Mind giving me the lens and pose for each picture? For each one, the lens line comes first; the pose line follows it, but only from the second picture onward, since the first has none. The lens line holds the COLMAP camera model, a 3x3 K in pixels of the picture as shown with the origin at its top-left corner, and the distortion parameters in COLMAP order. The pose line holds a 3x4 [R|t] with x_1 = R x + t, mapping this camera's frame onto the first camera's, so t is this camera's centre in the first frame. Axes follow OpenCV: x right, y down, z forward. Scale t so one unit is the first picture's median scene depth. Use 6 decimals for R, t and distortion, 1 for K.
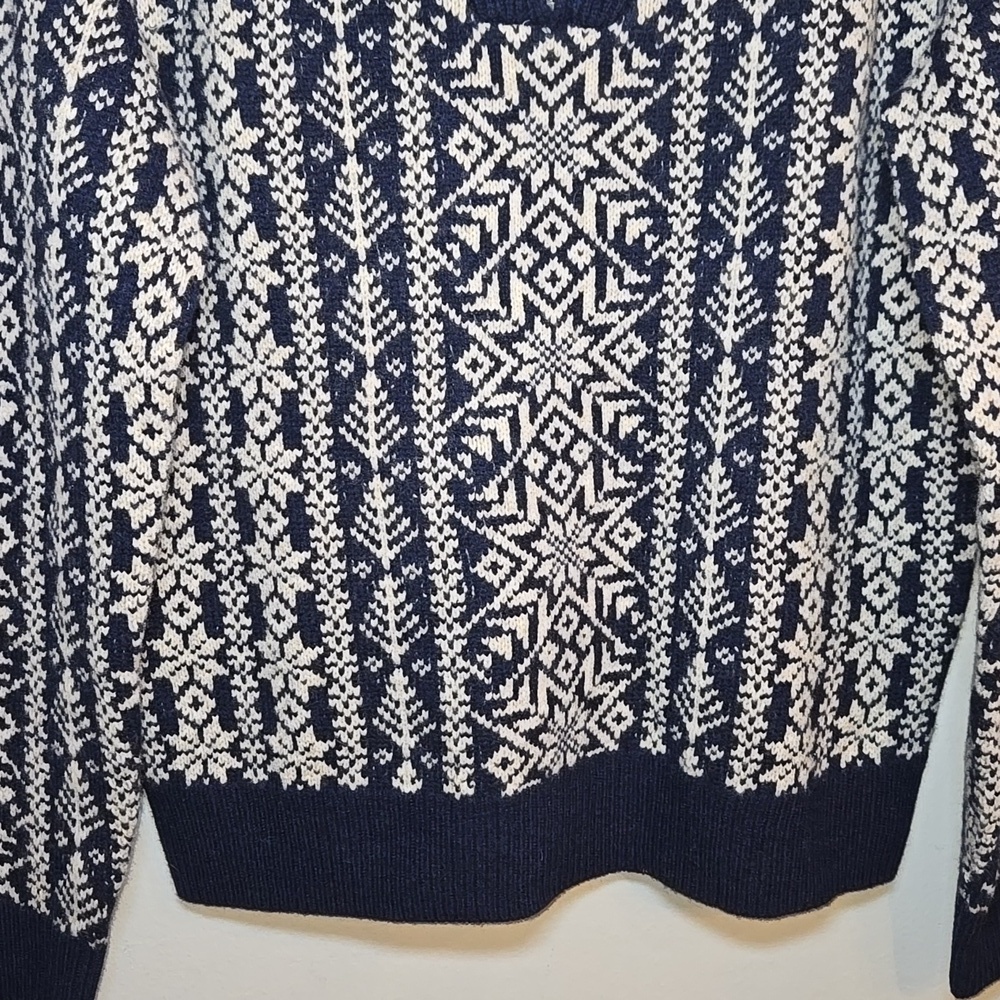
lens RADIAL K [[1467.4, 0, 510.9], [0, 1467.4, 495.8], [0, 0, 1]] dist [0.082220, -0.086050]
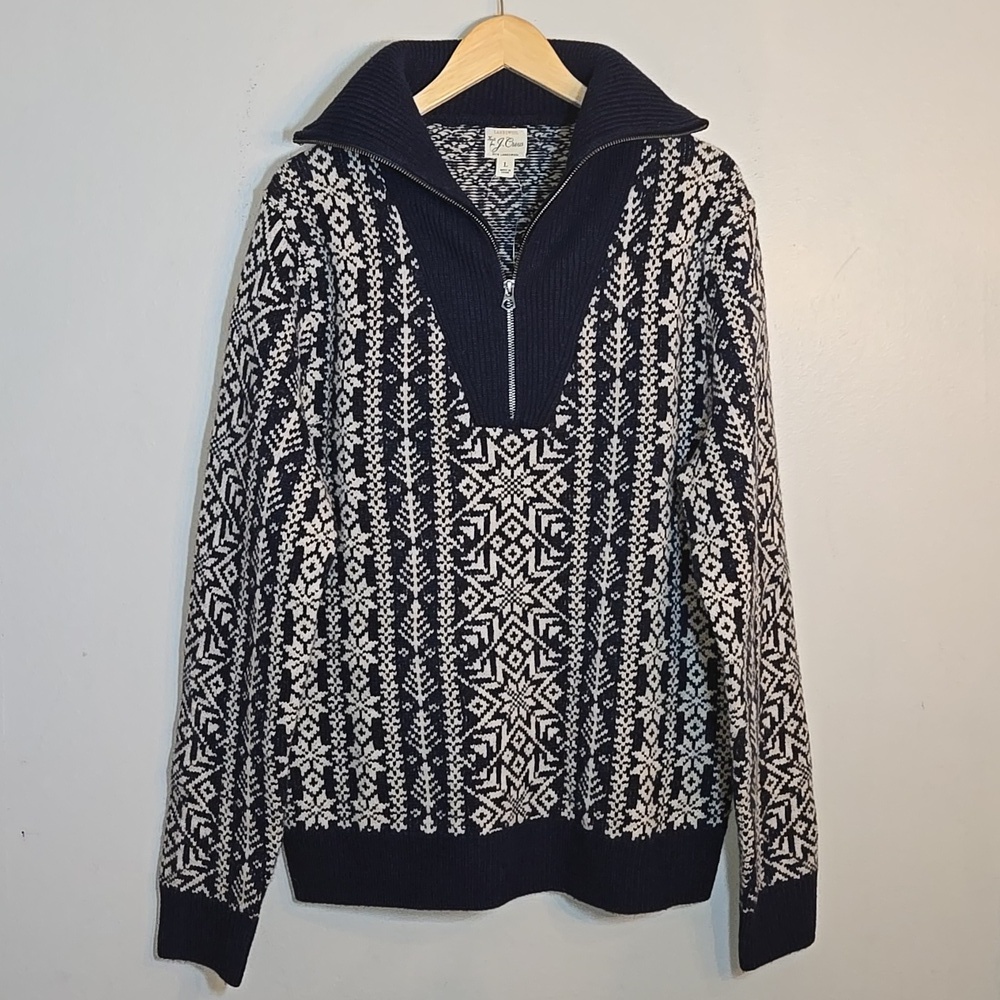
lens RADIAL K [[1440.6, 0, 512.1], [0, 1440.6, 482.3], [0, 0, 1]] dist [0.105750, -0.178829]
pose [[0.999349, 0.016786, -0.031926, 0.087486], [-0.021581, 0.987467, -0.156345, 0.054811], [0.028901, 0.156933, 0.987186, -0.876266]]
